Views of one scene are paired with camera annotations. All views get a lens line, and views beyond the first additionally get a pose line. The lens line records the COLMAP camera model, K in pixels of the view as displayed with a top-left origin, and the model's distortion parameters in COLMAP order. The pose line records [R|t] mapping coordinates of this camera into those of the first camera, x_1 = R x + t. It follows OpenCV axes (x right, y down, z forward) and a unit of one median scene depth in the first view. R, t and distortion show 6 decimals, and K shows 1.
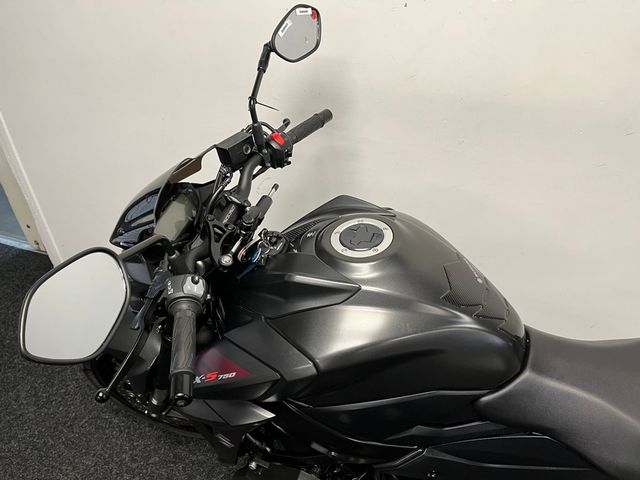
lens RADIAL K [[497.8, 0, 324.8], [0, 497.8, 242.0], [0, 0, 1]] dist [0.028689, -0.010565]
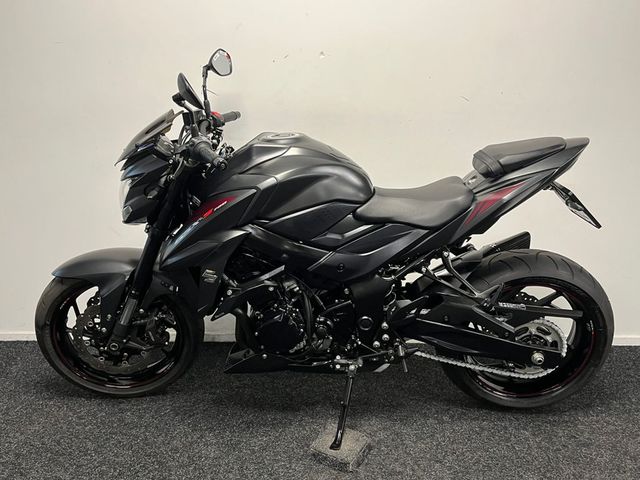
lens RADIAL K [[529.9, 0, 320.5], [0, 529.9, 239.8], [0, 0, 1]] dist [0.049007, -0.022008]
pose [[0.935012, -0.058712, 0.349722, -0.440867], [0.178664, 0.929879, -0.321564, 0.870706], [-0.306319, 0.363149, 0.879938, -0.565987]]
